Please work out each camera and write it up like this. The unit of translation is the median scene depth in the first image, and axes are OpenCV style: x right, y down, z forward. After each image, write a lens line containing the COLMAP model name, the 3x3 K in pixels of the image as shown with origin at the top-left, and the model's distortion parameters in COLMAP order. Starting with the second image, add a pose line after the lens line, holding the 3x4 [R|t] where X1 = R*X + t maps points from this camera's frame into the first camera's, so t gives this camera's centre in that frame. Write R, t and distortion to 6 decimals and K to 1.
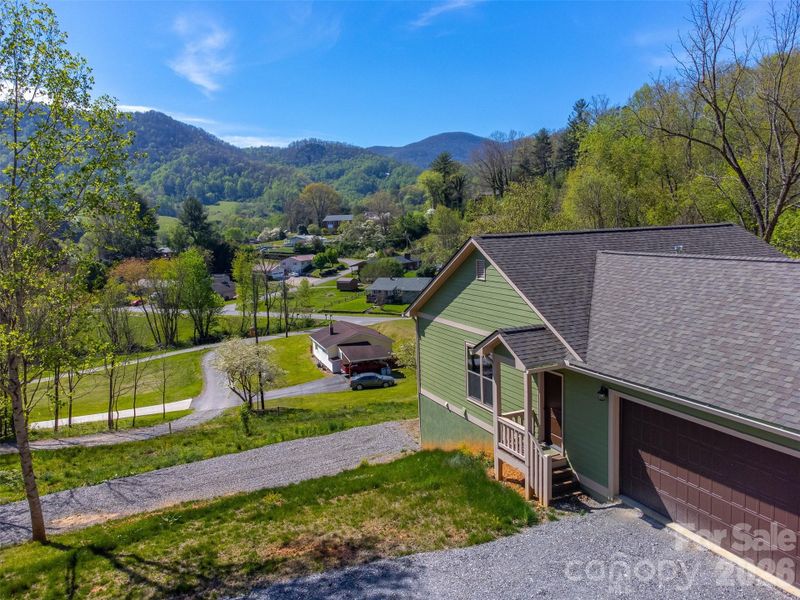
lens RADIAL K [[595.4, 0, 400.0], [0, 595.4, 300.0], [0, 0, 1]] dist [-0.000084, 0.003149]
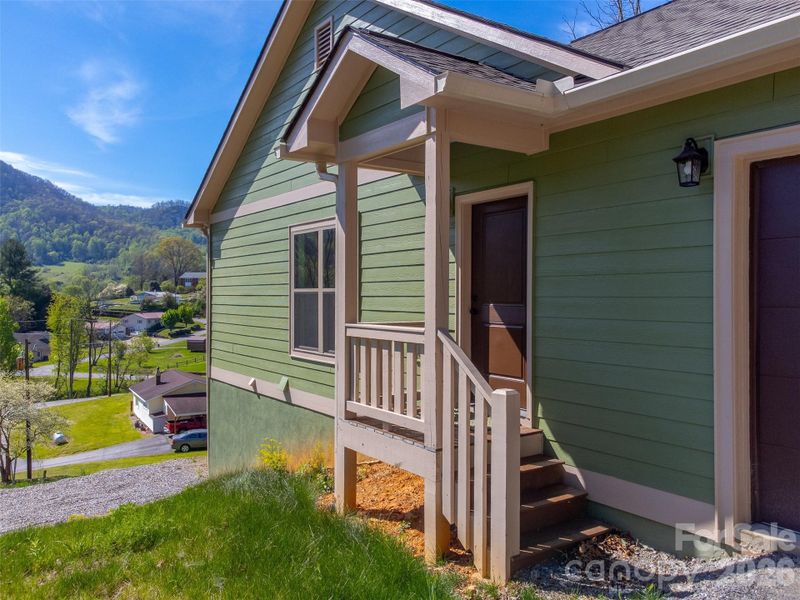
lens RADIAL K [[630.0, 0, 397.7], [0, 630.0, 285.6], [0, 0, 1]] dist [-0.007907, 0.055443]
pose [[0.979994, 0.039219, 0.195122, 0.034699], [-0.010666, 0.989332, -0.145285, 0.065137], [-0.198739, 0.140297, 0.969959, 0.181267]]
